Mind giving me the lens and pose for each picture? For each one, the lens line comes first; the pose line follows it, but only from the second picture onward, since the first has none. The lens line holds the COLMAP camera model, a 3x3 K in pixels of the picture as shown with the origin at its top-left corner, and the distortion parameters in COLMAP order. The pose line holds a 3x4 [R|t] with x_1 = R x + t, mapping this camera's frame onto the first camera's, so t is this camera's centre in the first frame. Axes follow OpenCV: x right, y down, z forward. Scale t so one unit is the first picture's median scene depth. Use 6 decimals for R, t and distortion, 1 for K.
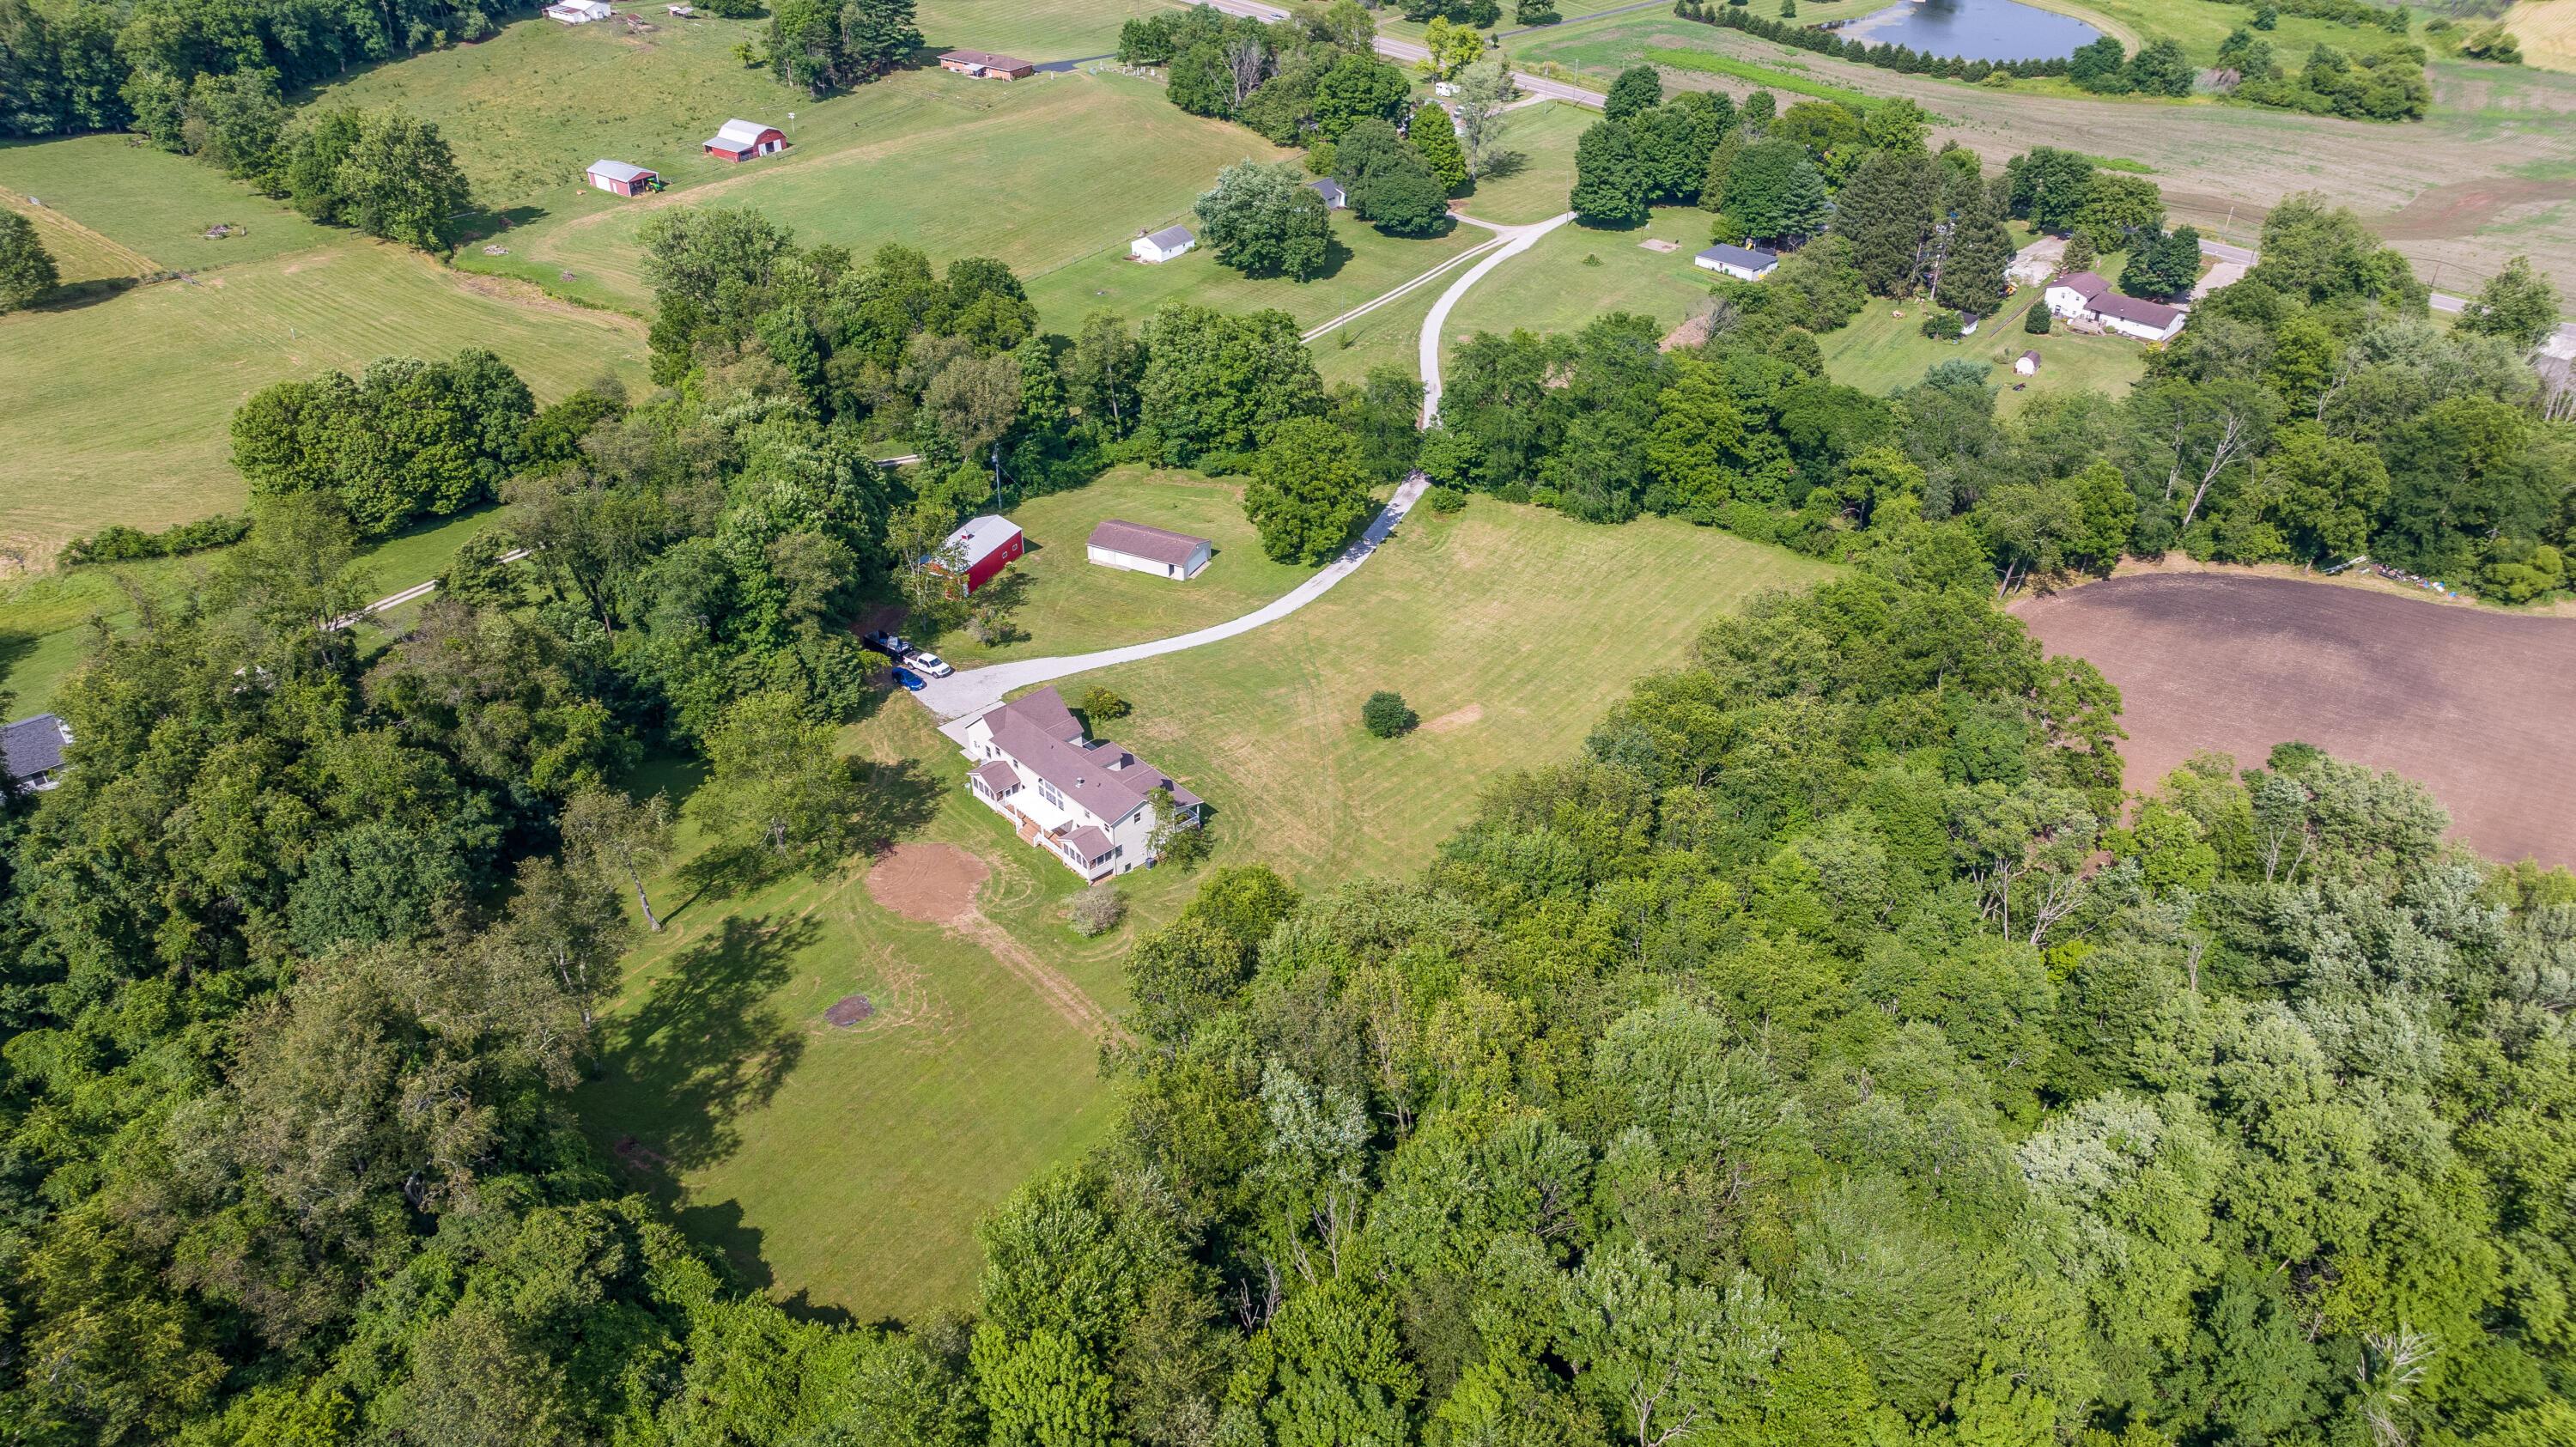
lens RADIAL K [[1828.8, 0, 1288.0], [0, 1828.8, 723.5], [0, 0, 1]] dist [-0.024317, 0.007422]
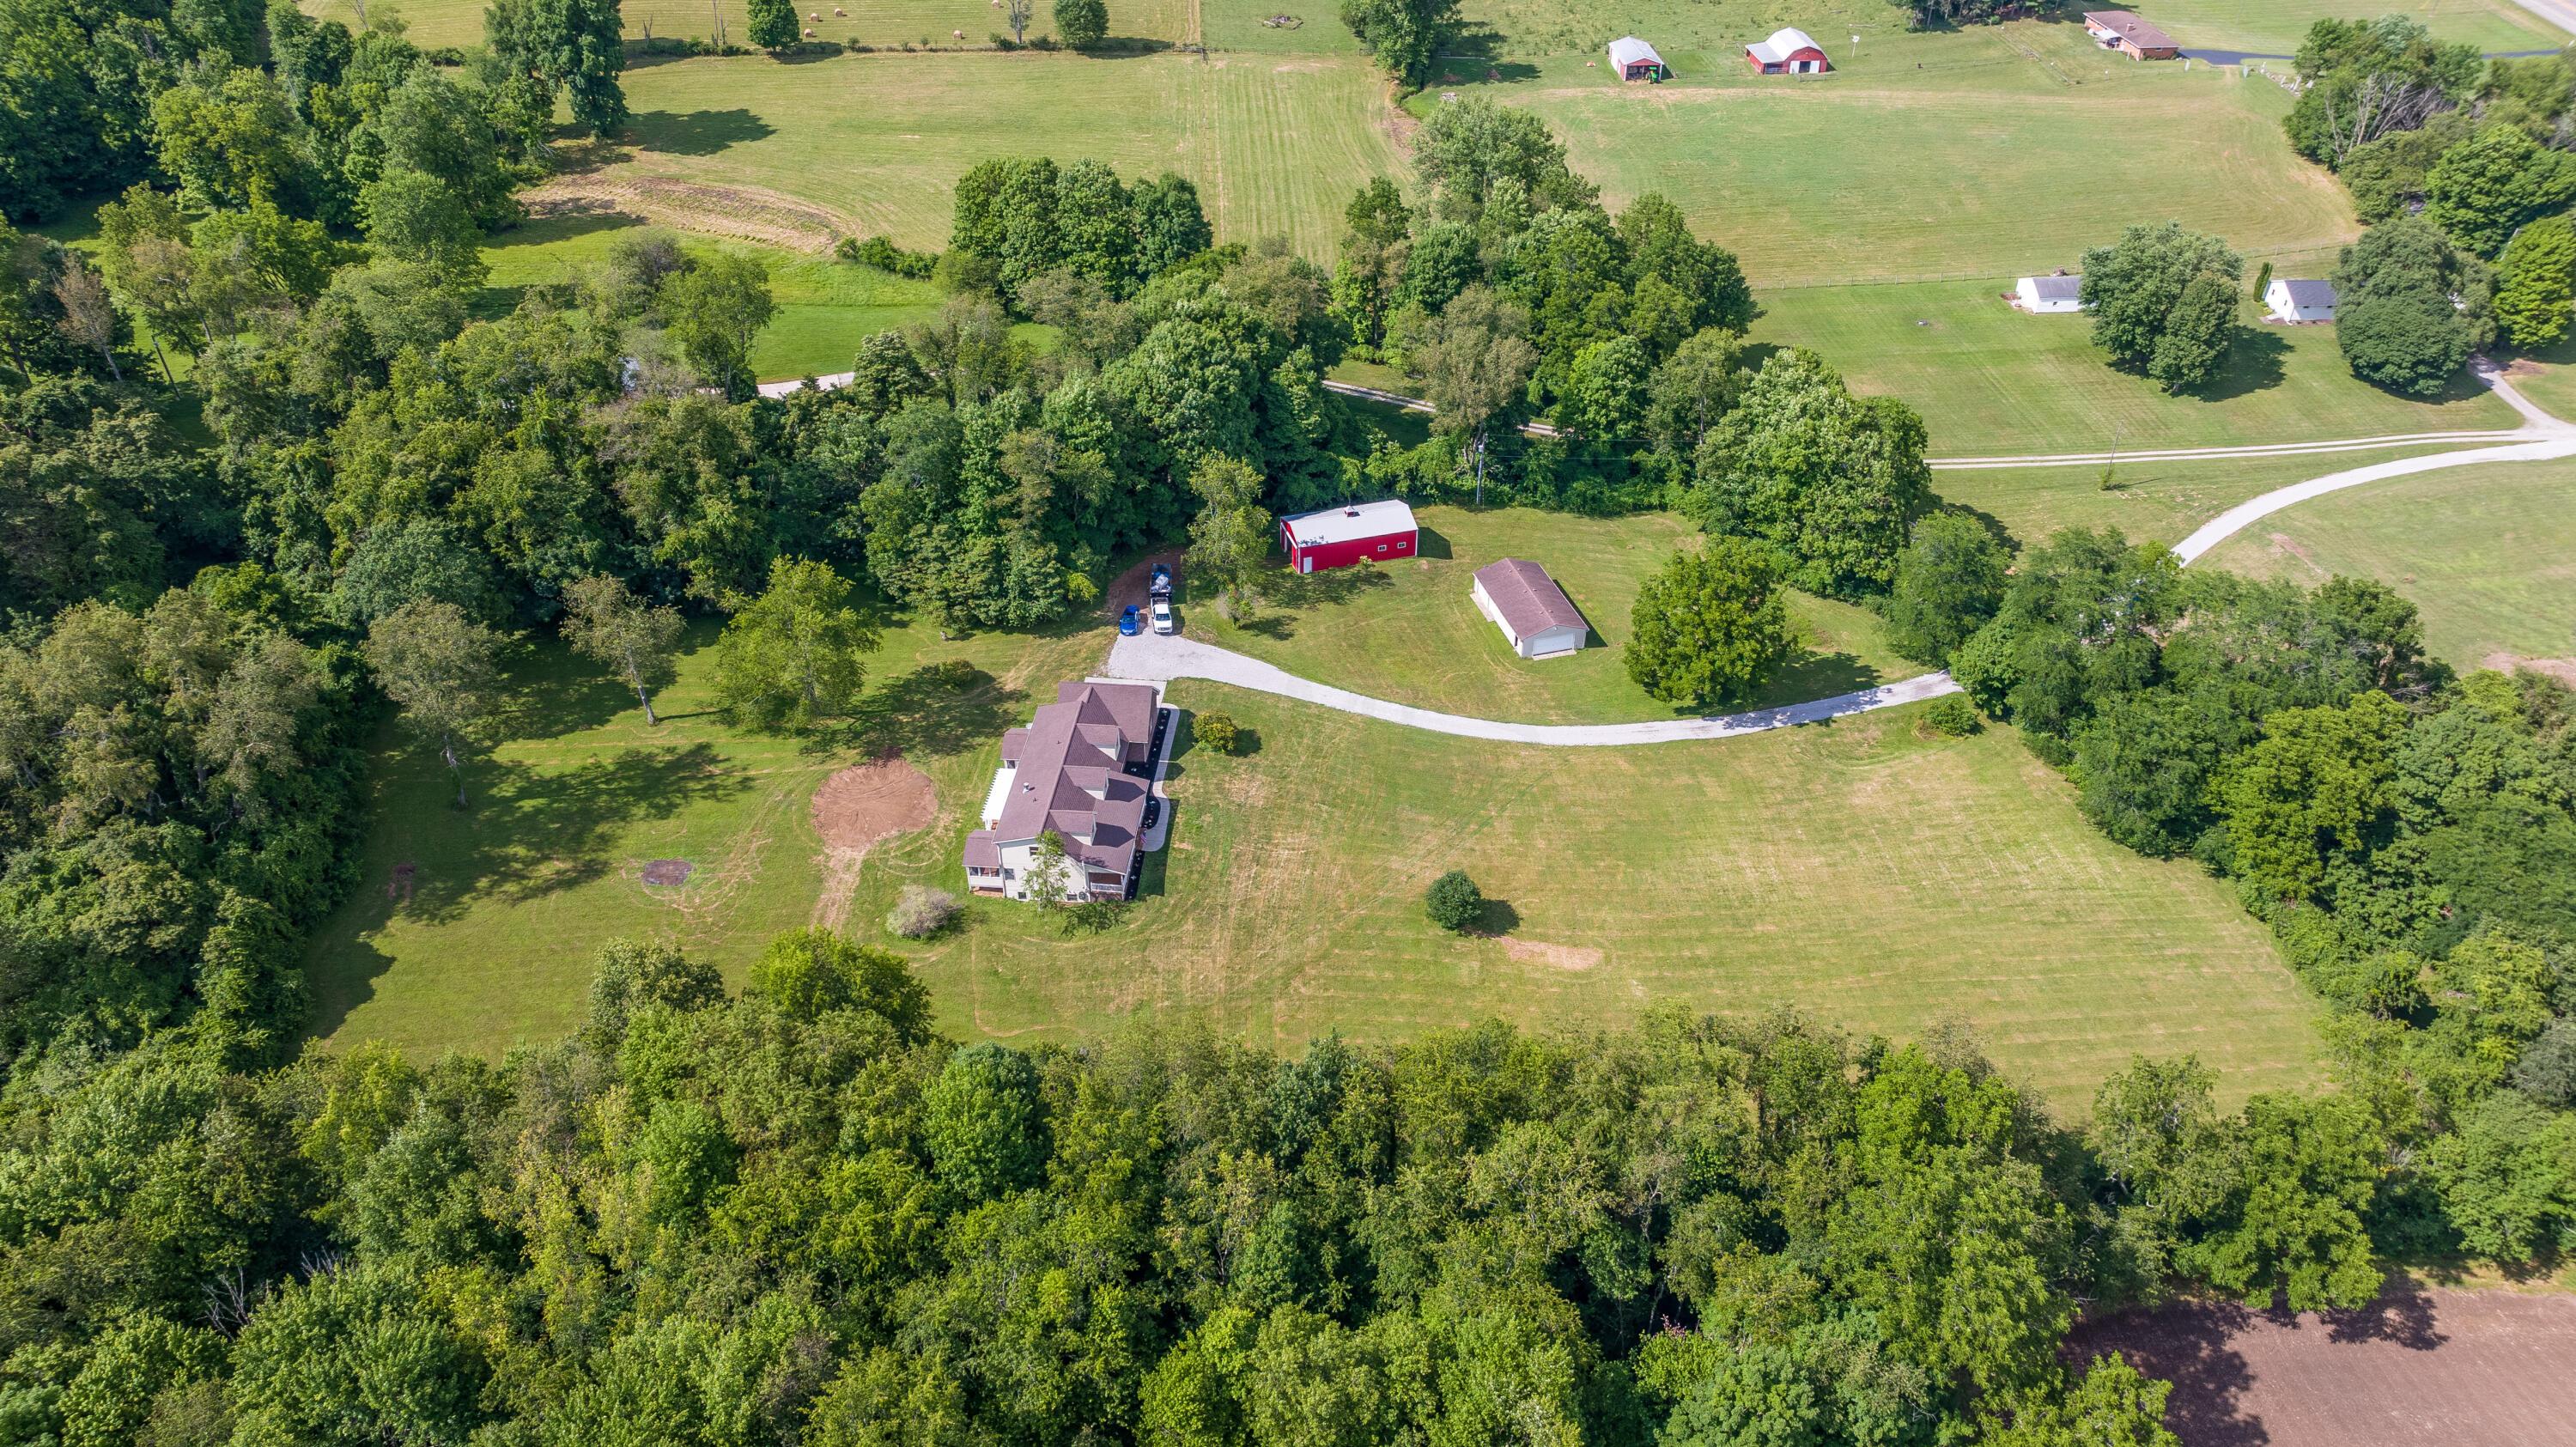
lens RADIAL K [[1828.8, 0, 1288.0], [0, 1828.8, 723.5], [0, 0, 1]] dist [-0.024317, 0.007422]
pose [[0.676666, 0.439435, -0.590779, 0.378464], [-0.401852, 0.892744, 0.203770, -0.178184], [0.616959, 0.099522, 0.780678, 0.276346]]
